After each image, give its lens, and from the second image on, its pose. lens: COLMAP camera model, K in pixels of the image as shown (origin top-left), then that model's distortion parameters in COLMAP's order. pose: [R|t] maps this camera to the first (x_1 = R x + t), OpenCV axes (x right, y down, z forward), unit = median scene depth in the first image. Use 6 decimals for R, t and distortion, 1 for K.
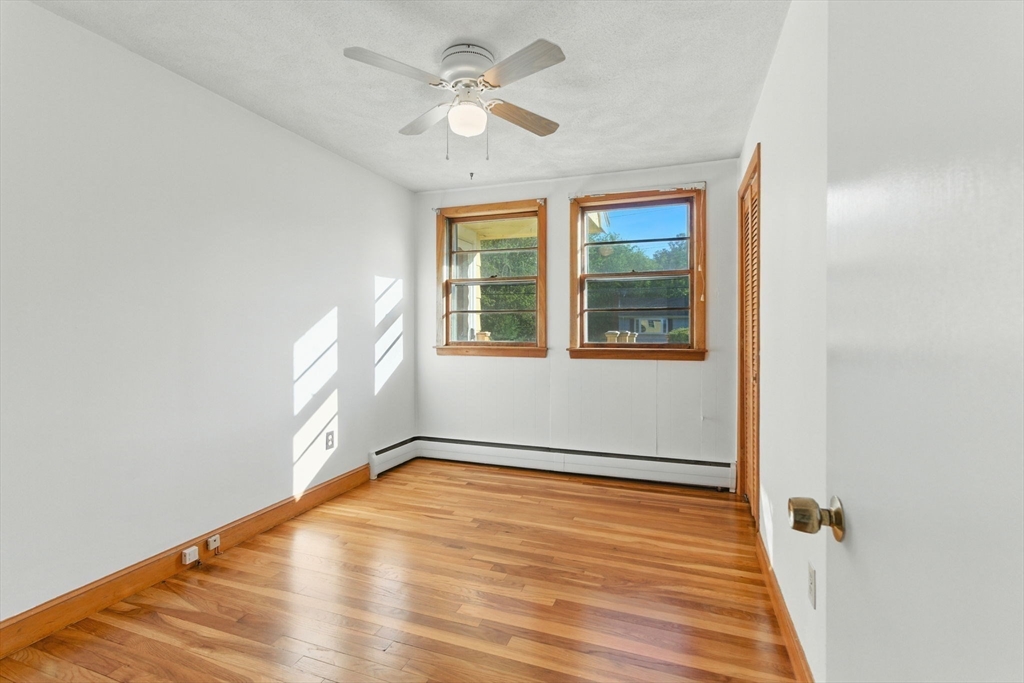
lens RADIAL K [[471.0, 0, 534.1], [0, 471.0, 325.5], [0, 0, 1]] dist [0.006231, -0.000237]
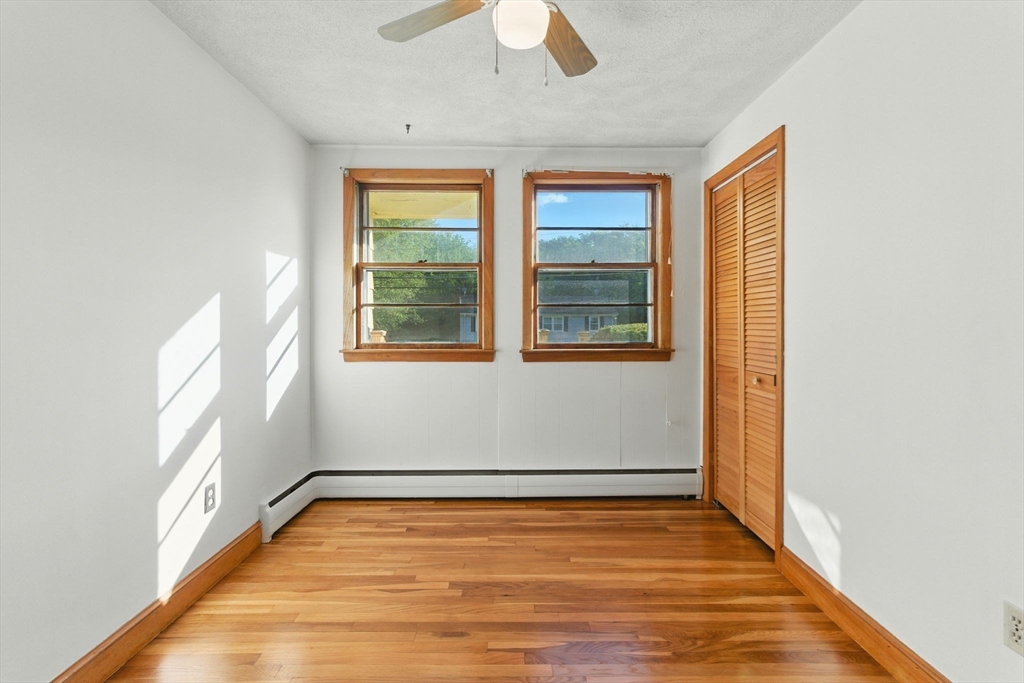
lens RADIAL K [[471.0, 0, 515.2], [0, 471.0, 323.3], [0, 0, 1]] dist [0.006231, -0.000237]
pose [[0.940868, 0.003166, 0.338758, -0.243437], [-0.002214, 0.999992, -0.003196, 0.003819], [-0.338766, 0.002257, 0.940868, 0.228818]]
